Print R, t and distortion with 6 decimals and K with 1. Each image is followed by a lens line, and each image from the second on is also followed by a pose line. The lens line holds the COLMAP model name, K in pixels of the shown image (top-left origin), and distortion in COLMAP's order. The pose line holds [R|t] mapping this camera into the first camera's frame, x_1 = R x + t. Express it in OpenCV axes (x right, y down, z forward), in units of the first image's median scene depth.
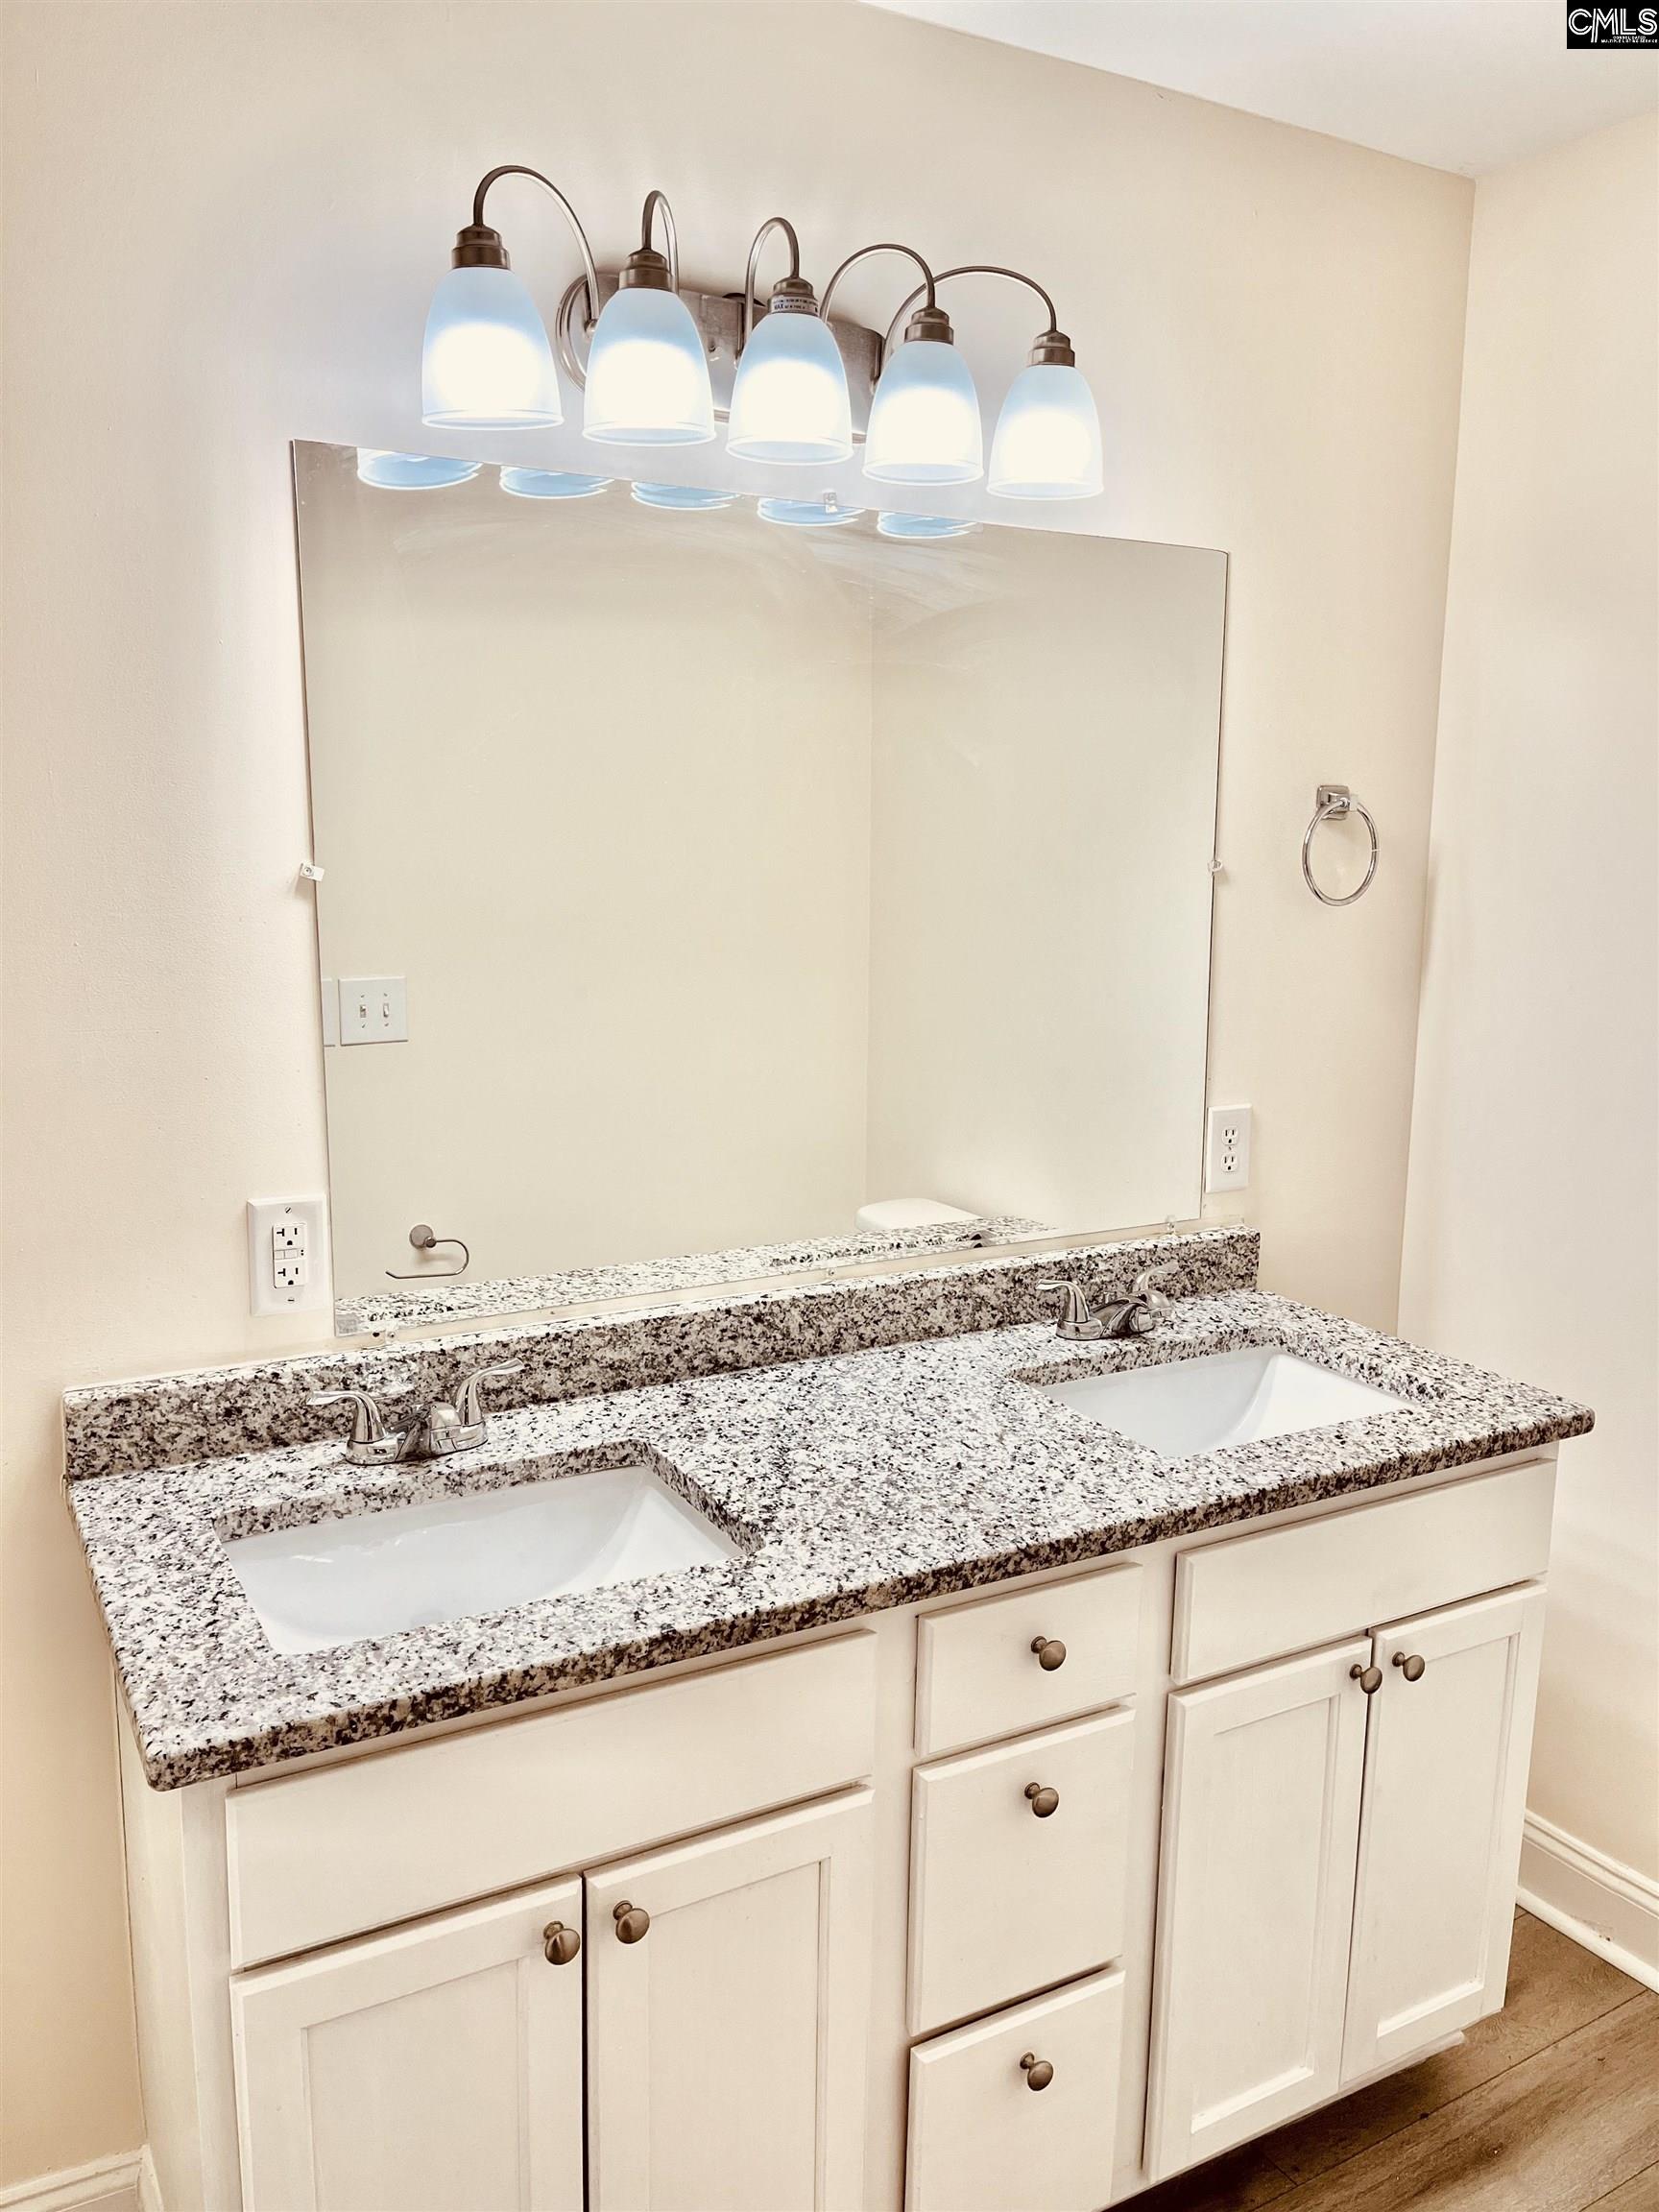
lens RADIAL K [[1660.4, 0, 839.0], [0, 1660.4, 1120.5], [0, 0, 1]] dist [0.066079, -0.083168]
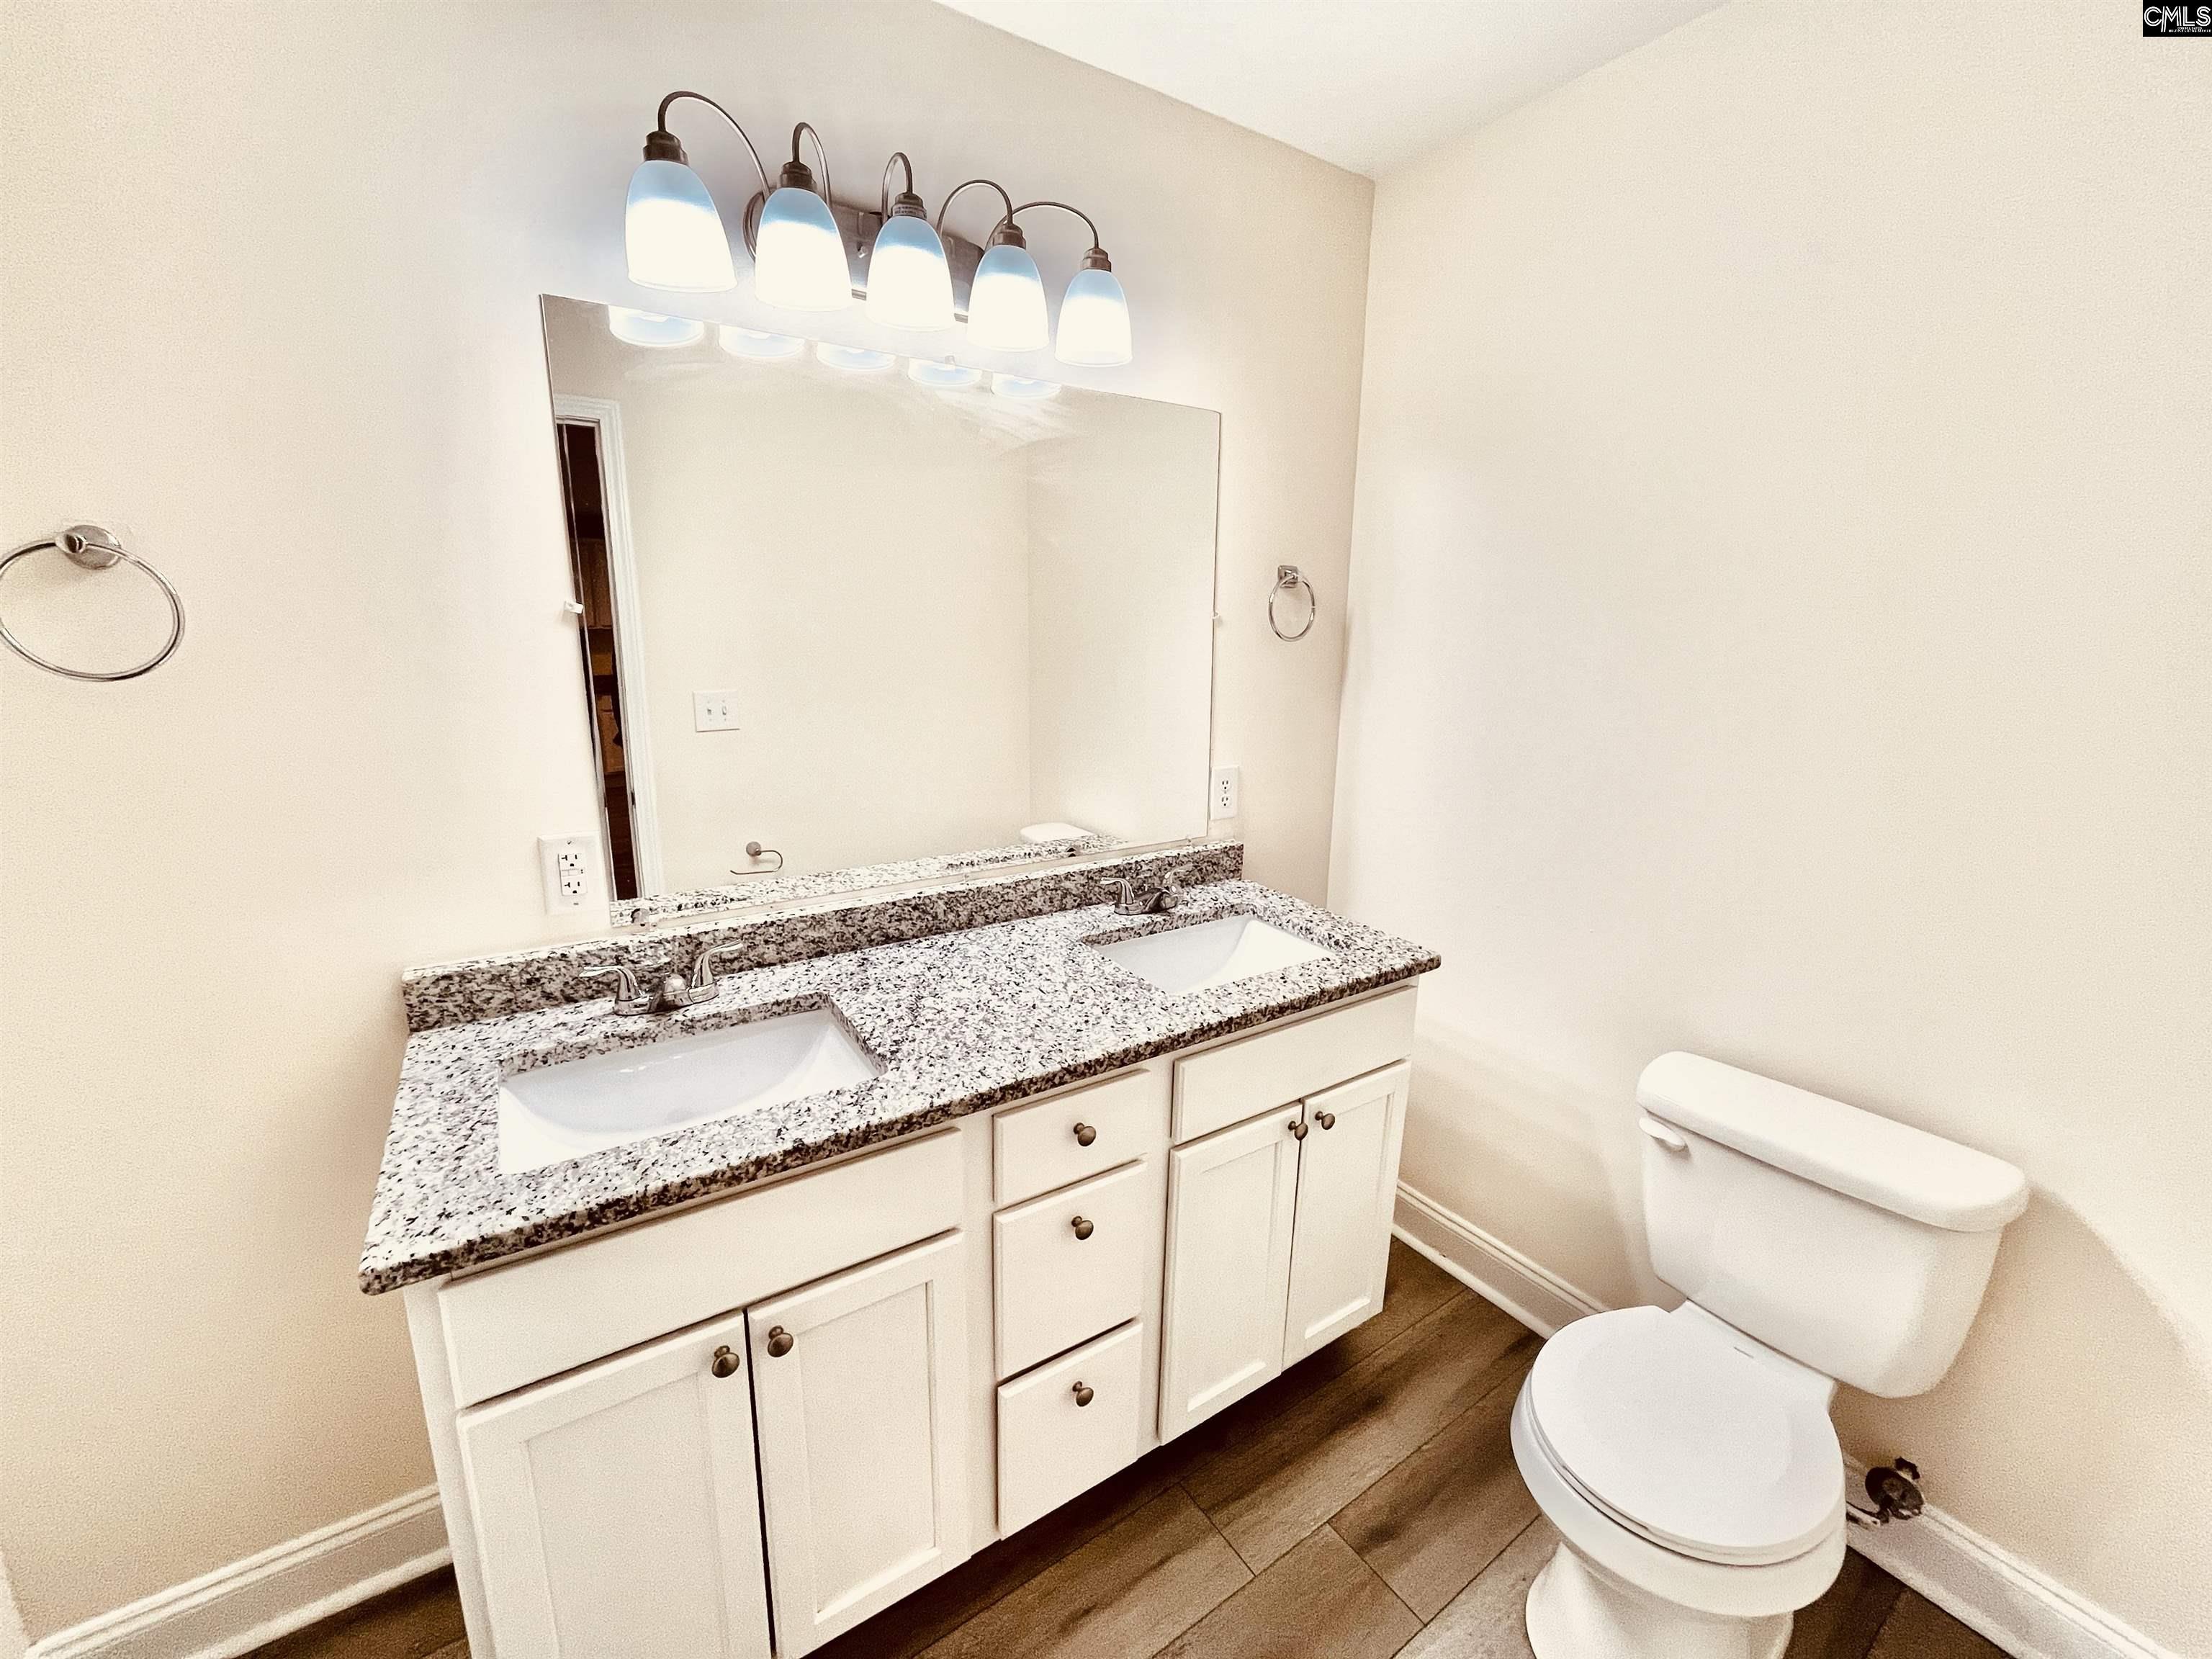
lens RADIAL K [[892.9, 0, 1097.9], [0, 892.9, 823.0], [0, 0, 1]] dist [0.009331, -0.006649]
pose [[0.998332, -0.011043, 0.056661, 0.085050], [0.008034, 0.998559, 0.053065, -0.001362], [-0.057166, -0.052522, 0.996982, 0.195033]]
